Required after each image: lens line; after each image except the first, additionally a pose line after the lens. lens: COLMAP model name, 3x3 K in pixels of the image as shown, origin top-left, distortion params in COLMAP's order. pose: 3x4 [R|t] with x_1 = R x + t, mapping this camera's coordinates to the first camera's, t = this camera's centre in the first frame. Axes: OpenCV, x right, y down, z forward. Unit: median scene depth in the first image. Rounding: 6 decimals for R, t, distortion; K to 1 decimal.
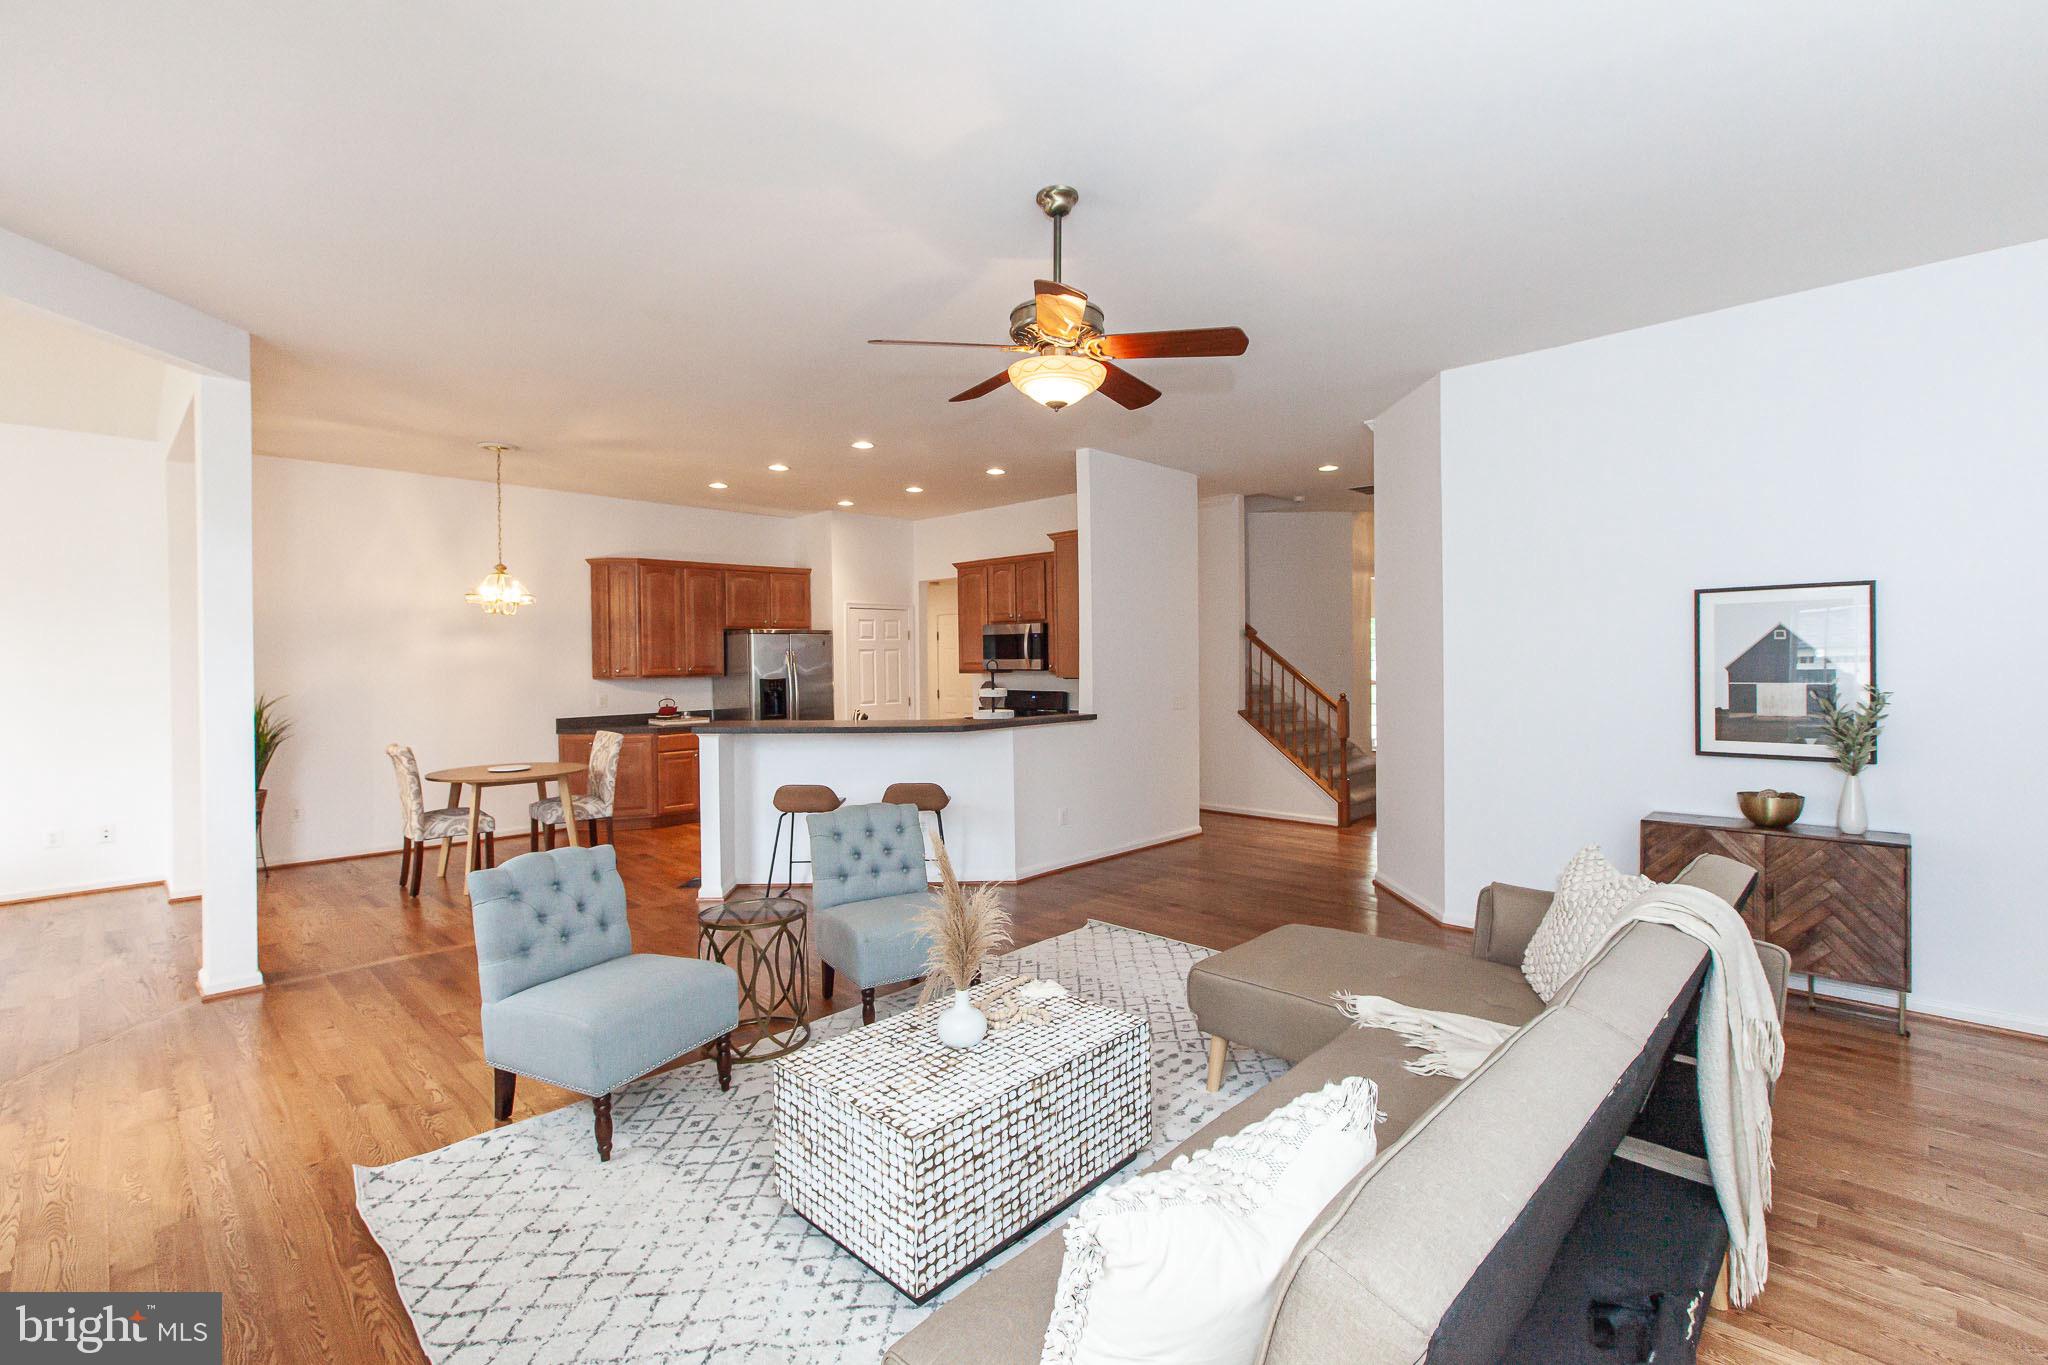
lens RADIAL K [[908.2, 0, 1024.5], [0, 908.2, 673.0], [0, 0, 1]] dist [0.003938, 0.000306]
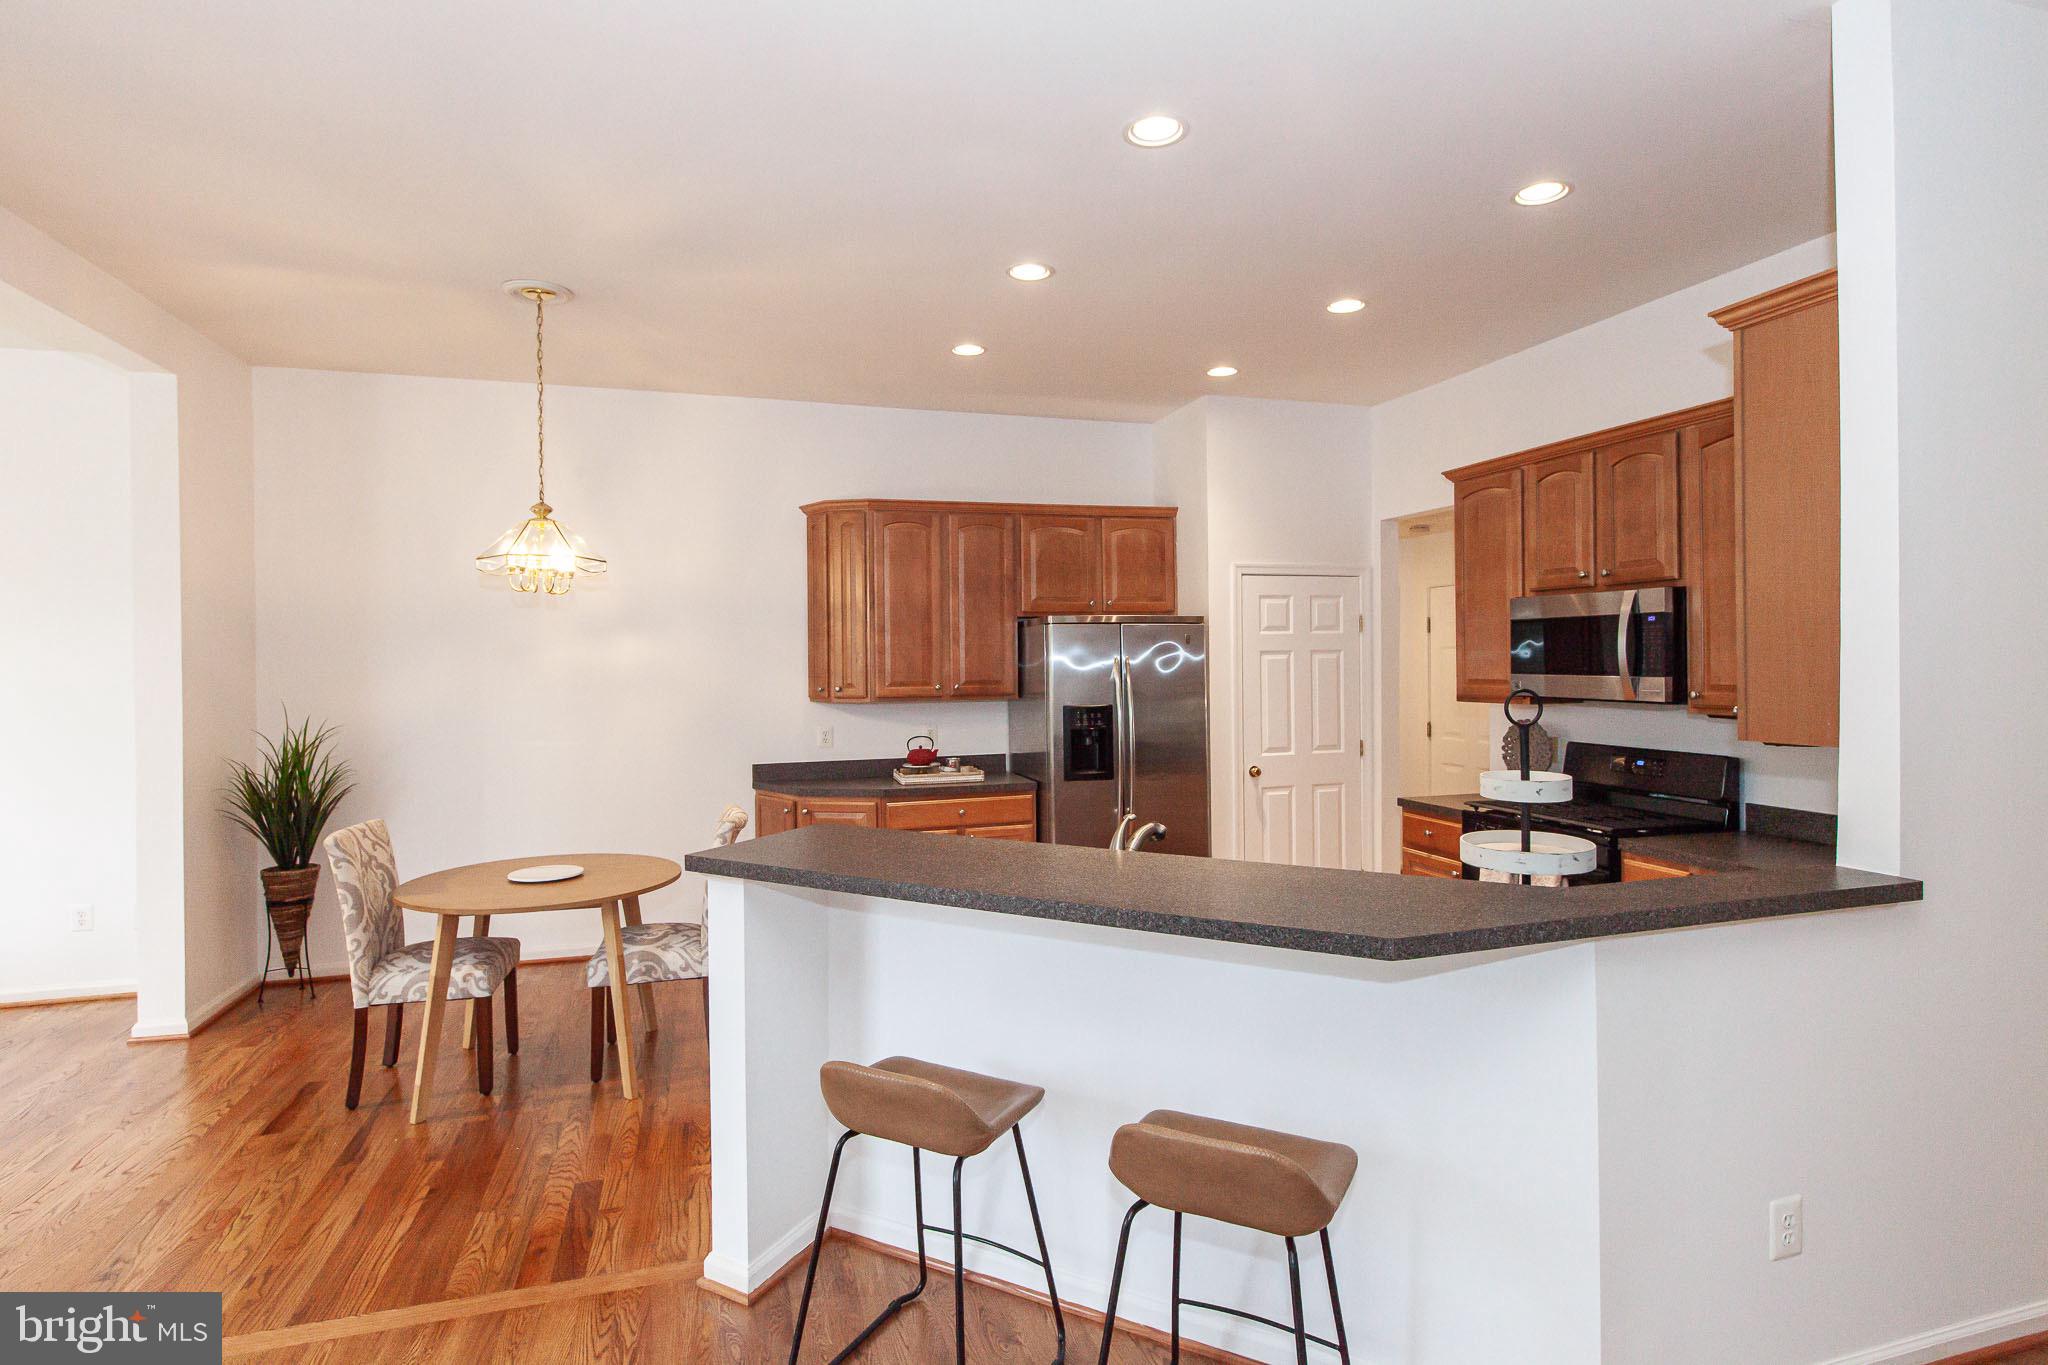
lens RADIAL K [[1040.1, 0, 1019.4], [0, 1040.1, 674.8], [0, 0, 1]] dist [0.004687, 0.000371]
pose [[0.876725, 0.009776, -0.480893, -0.010889], [-0.009117, 0.999952, 0.003706, -0.014567], [0.480906, 0.001136, 0.876771, 0.434024]]
